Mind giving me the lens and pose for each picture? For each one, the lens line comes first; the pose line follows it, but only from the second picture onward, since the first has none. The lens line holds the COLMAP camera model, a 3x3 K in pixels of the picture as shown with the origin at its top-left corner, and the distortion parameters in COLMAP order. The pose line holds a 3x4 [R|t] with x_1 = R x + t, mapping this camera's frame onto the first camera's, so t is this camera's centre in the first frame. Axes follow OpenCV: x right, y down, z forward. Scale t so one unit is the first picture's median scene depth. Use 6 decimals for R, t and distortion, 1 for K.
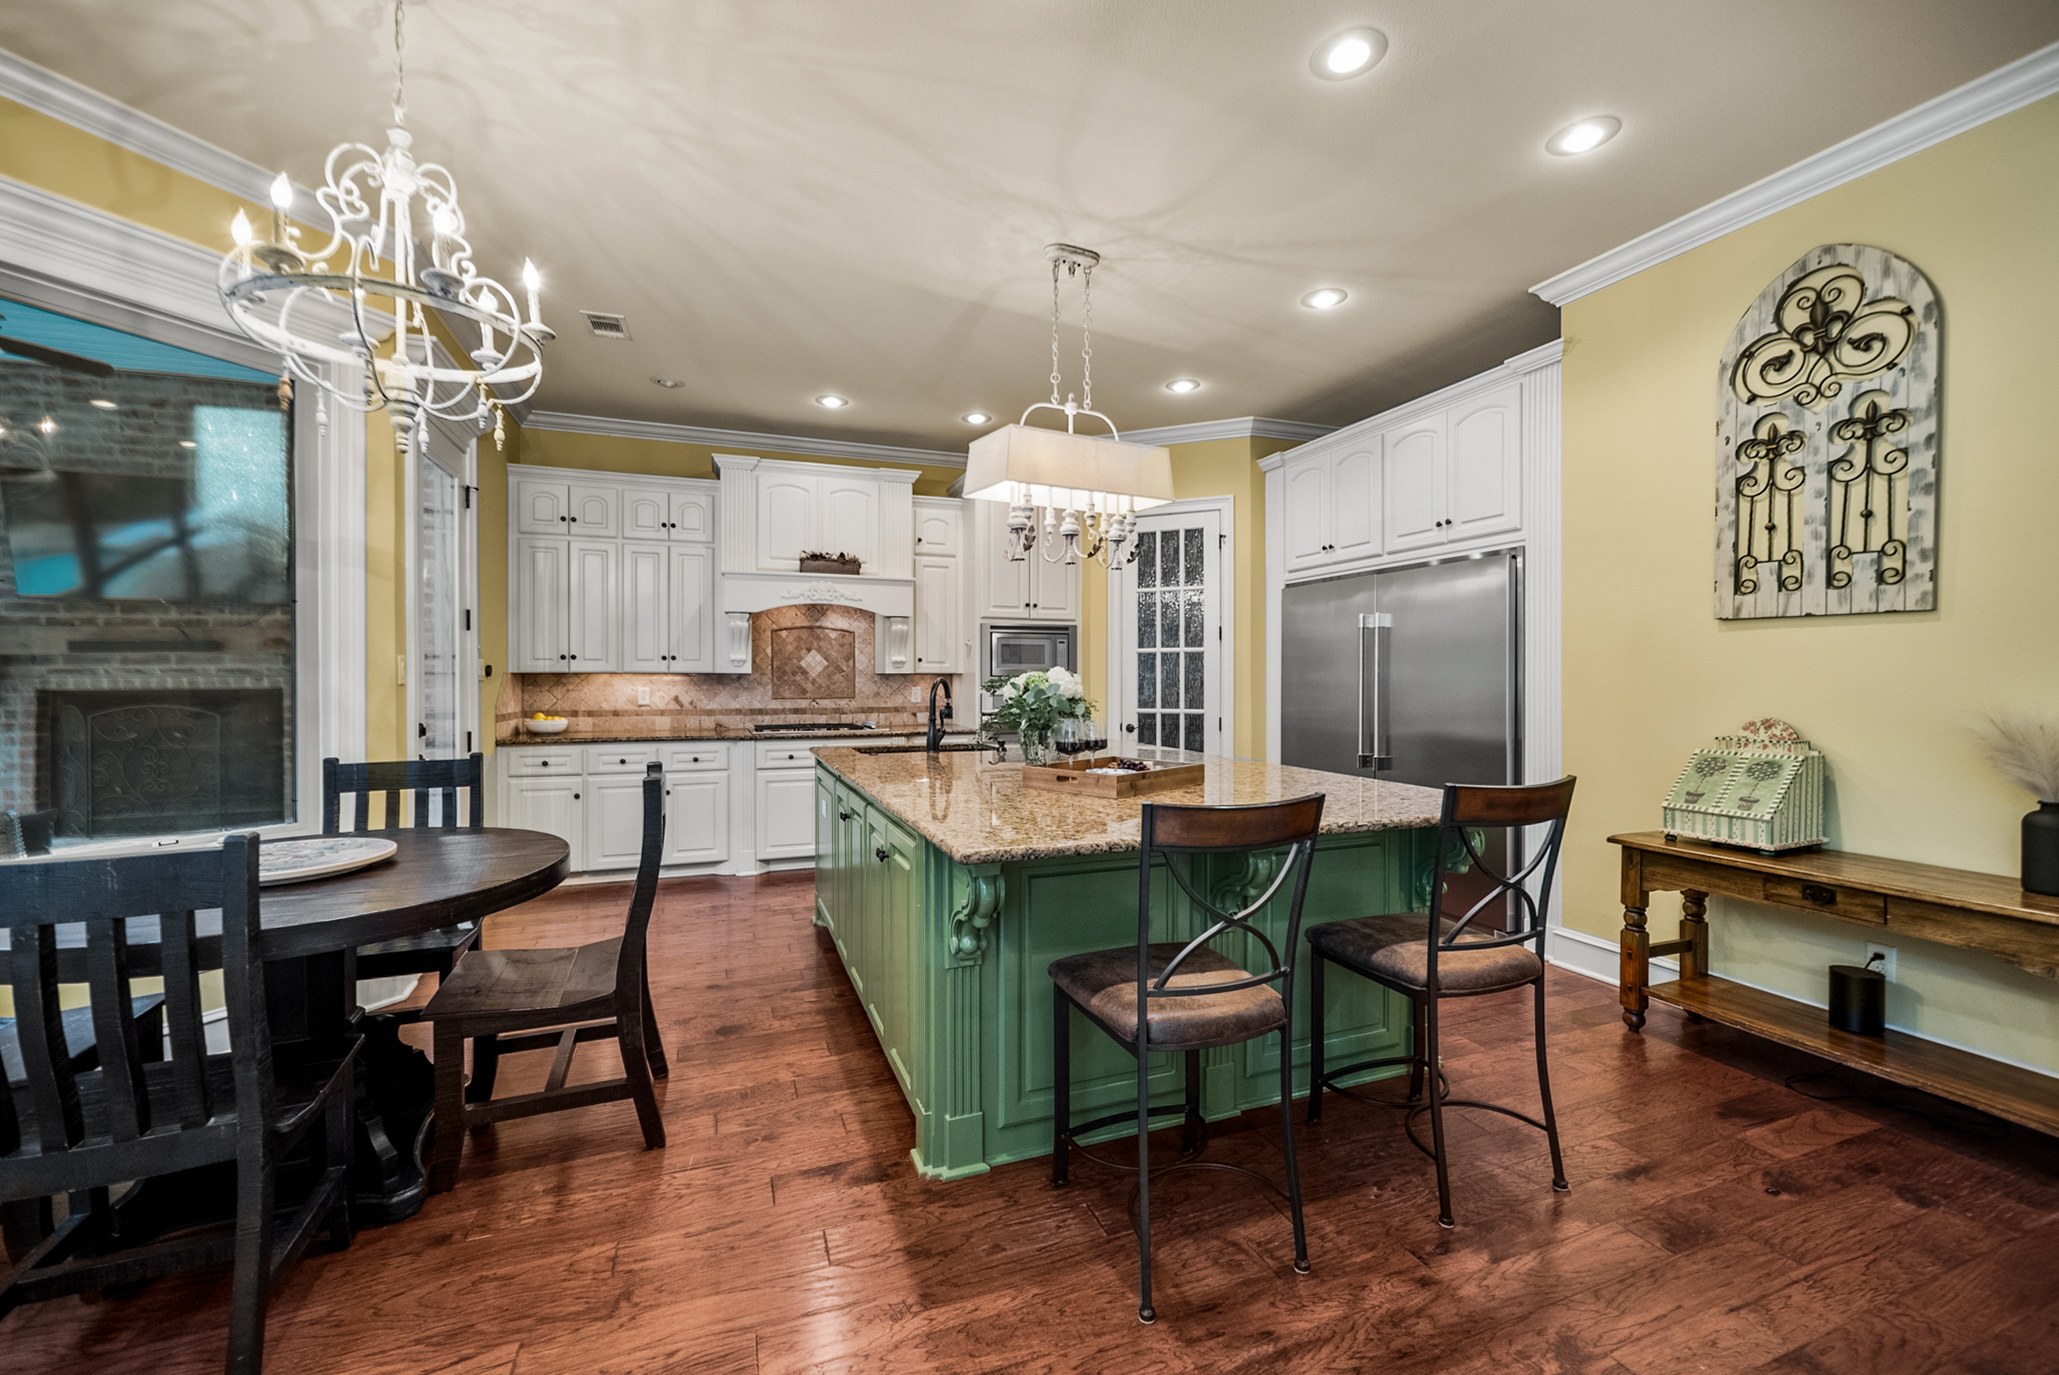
lens RADIAL K [[823.7, 0, 1036.4], [0, 823.7, 684.0], [0, 0, 1]] dist [-0.003433, -0.000919]
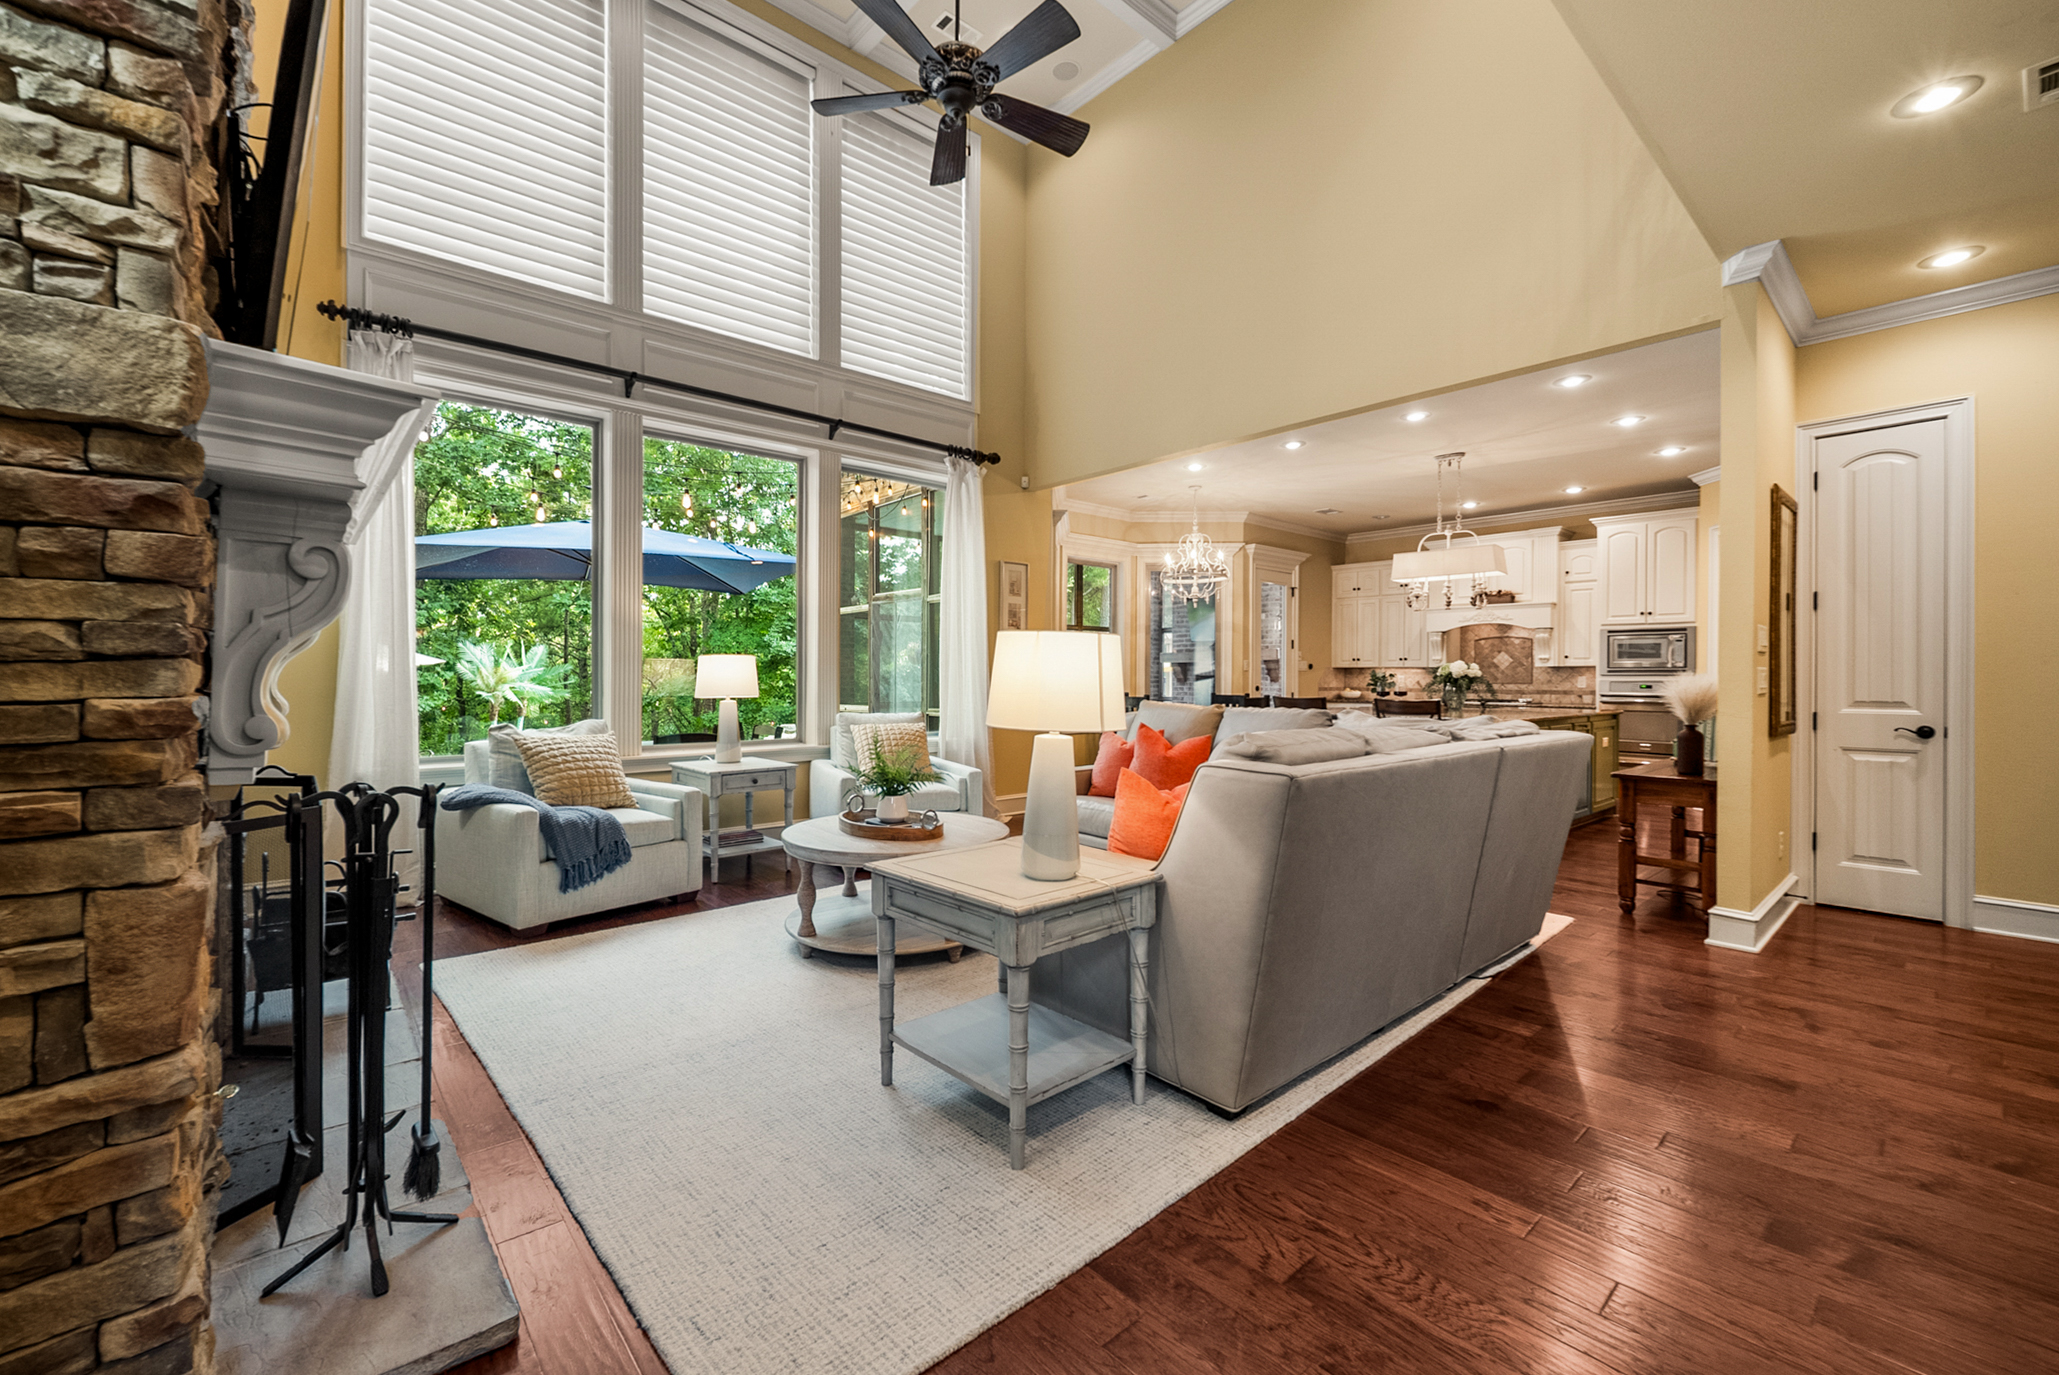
lens RADIAL K [[858.6, 0, 1042.6], [0, 858.6, 685.8], [0, 0, 1]] dist [-0.000840, -0.000230]
pose [[0.361061, 0.012873, -0.932453, 0.971883], [-0.012738, 0.999880, 0.008872, 0.020085], [0.932455, 0.008675, 0.361181, -0.401290]]
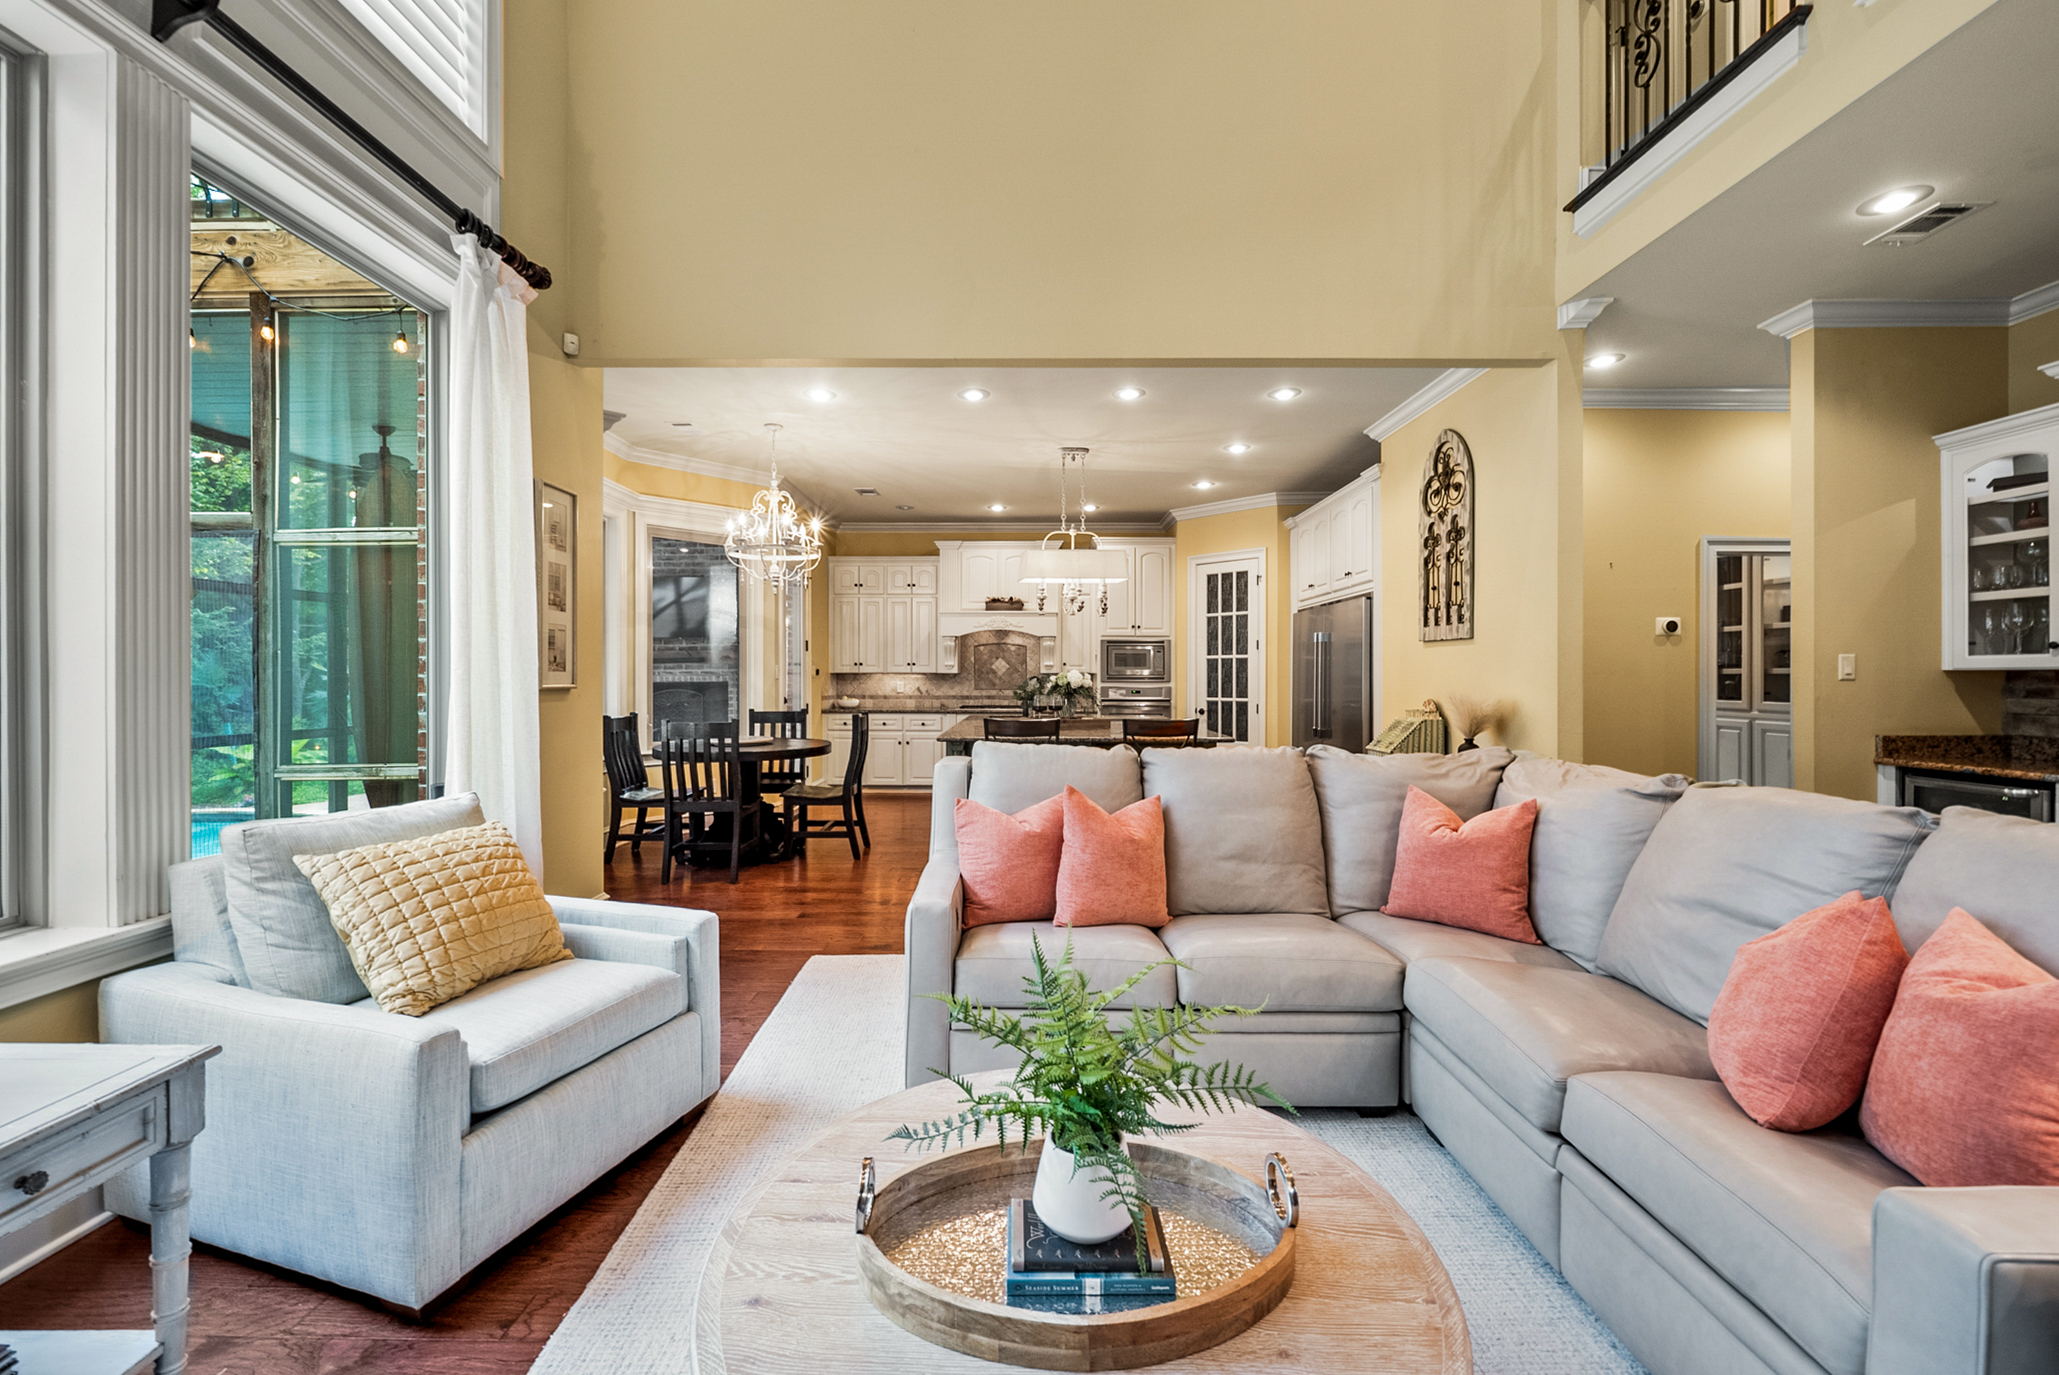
lens RADIAL K [[823.7, 0, 1042.8], [0, 823.7, 683.9], [0, 0, 1]] dist [-0.003433, -0.000919]
pose [[0.936558, 0.003860, -0.350492, 0.374686], [-0.003239, 0.999992, 0.002359, 0.003663], [0.350499, -0.001074, 0.936563, -0.459331]]
